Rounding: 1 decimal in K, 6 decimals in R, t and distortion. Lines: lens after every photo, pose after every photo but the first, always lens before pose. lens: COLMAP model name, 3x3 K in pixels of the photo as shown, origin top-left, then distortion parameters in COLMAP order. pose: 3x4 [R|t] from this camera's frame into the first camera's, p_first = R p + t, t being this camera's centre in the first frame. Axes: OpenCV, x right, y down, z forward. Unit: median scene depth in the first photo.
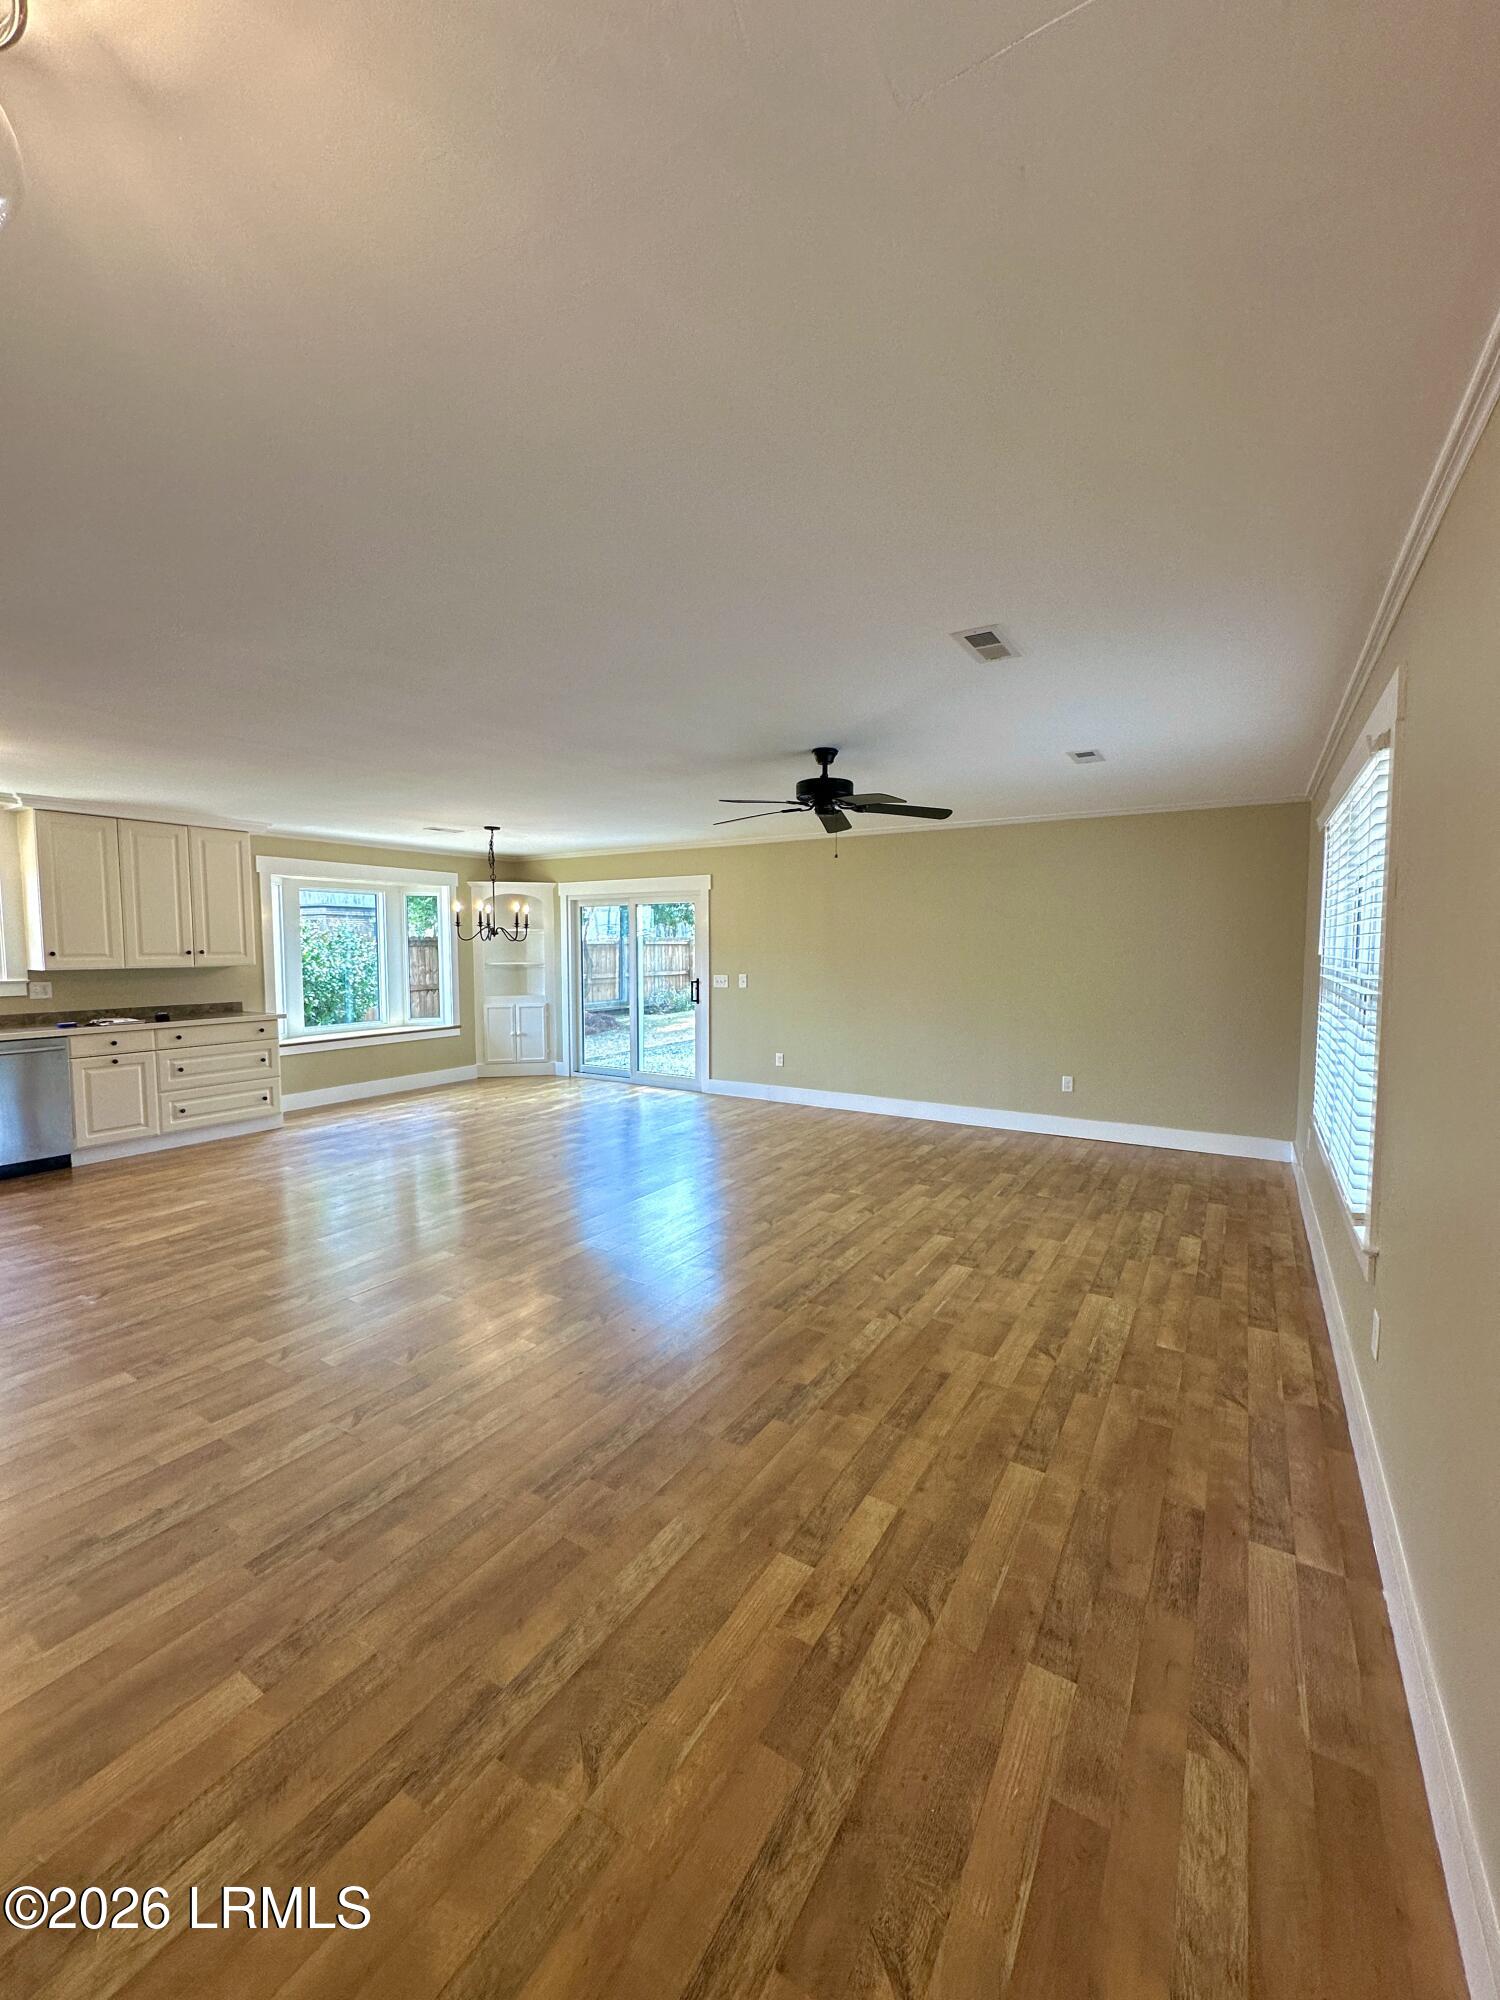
lens RADIAL K [[801.7, 0, 747.4], [0, 801.7, 987.5], [0, 0, 1]] dist [-0.001102, 0.000753]
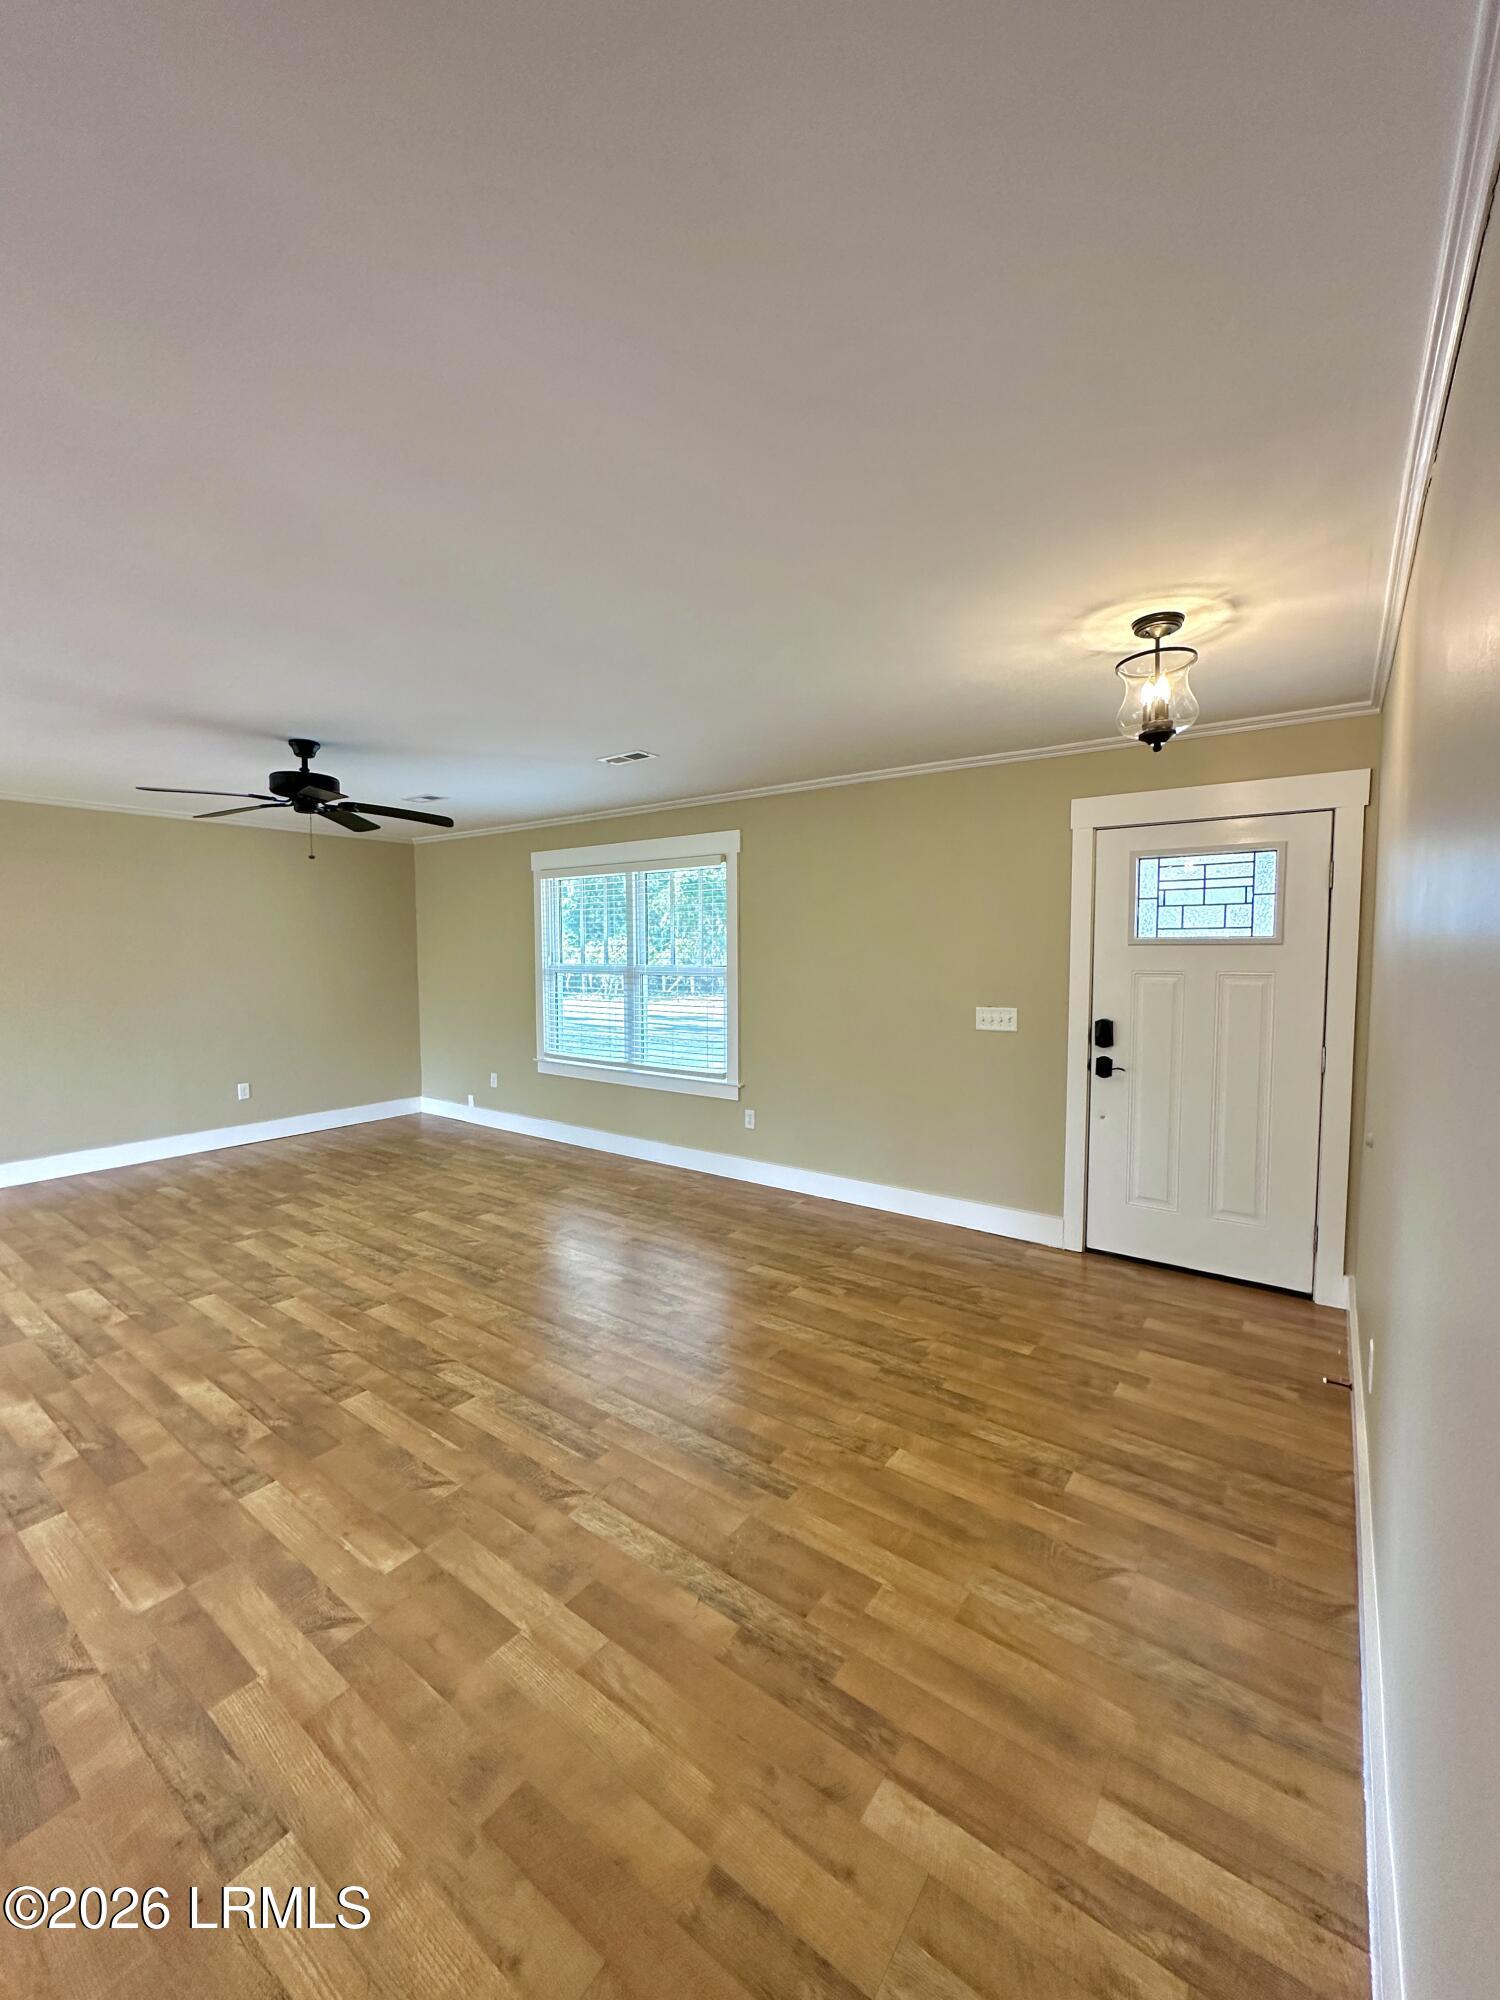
lens RADIAL K [[801.7, 0, 744.3], [0, 801.7, 1006.4], [0, 0, 1]] dist [-0.001102, 0.000753]
pose [[0.078805, -0.070915, 0.994365, -0.850503], [0.055143, 0.996250, 0.066679, -0.028161], [-0.995364, 0.049578, 0.082420, 0.461338]]
